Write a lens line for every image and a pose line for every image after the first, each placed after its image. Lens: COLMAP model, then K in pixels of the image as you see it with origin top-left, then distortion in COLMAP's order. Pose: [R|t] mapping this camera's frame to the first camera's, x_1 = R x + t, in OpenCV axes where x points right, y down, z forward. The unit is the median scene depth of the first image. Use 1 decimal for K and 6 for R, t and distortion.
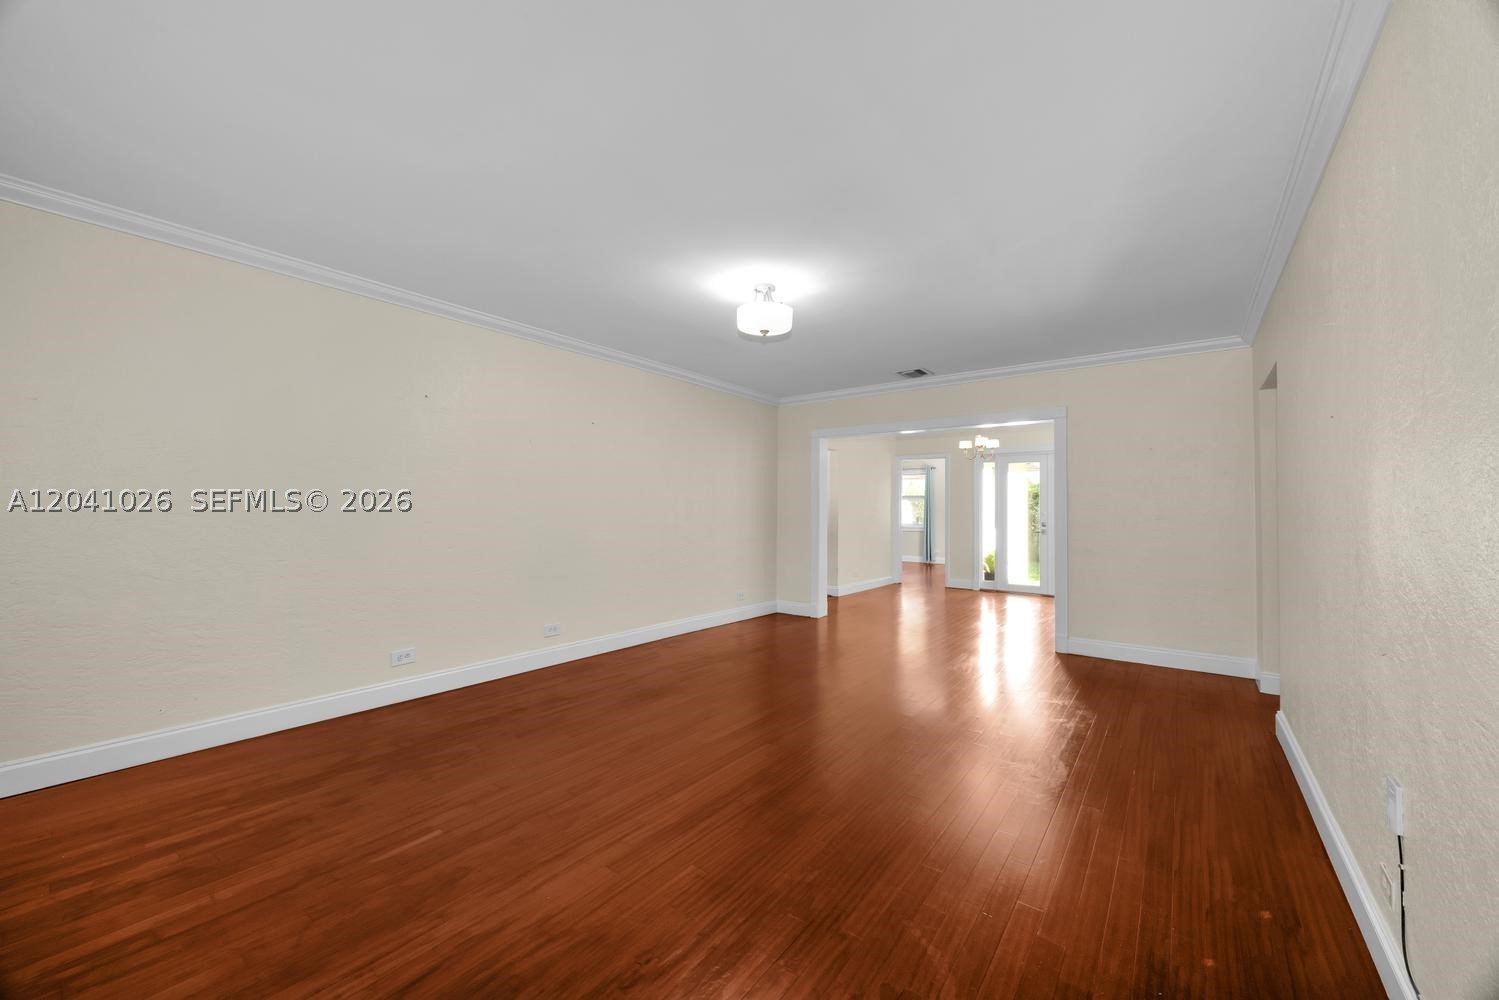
lens RADIAL K [[585.3, 0, 736.0], [0, 585.3, 493.8], [0, 0, 1]] dist [0.001808, 0.000133]
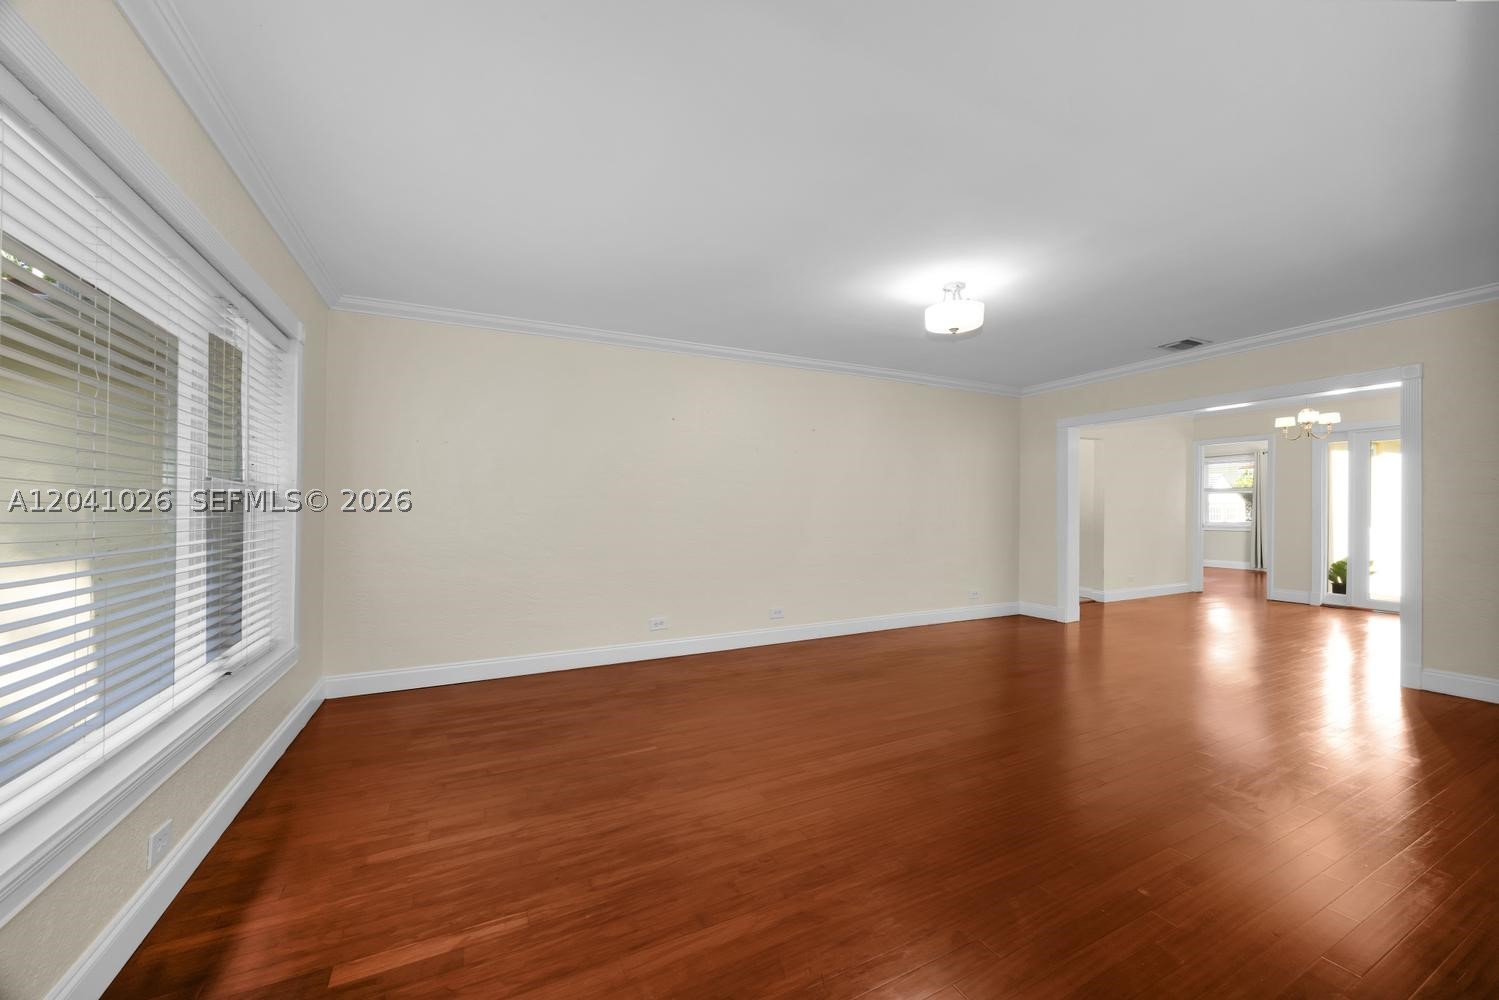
lens RADIAL K [[585.3, 0, 766.0], [0, 585.3, 501.7], [0, 0, 1]] dist [0.001808, 0.000133]
pose [[0.910192, -0.016583, -0.413854, 0.102703], [0.022246, 0.999713, 0.008869, 0.002495], [0.413589, -0.017279, 0.910300, -0.037611]]
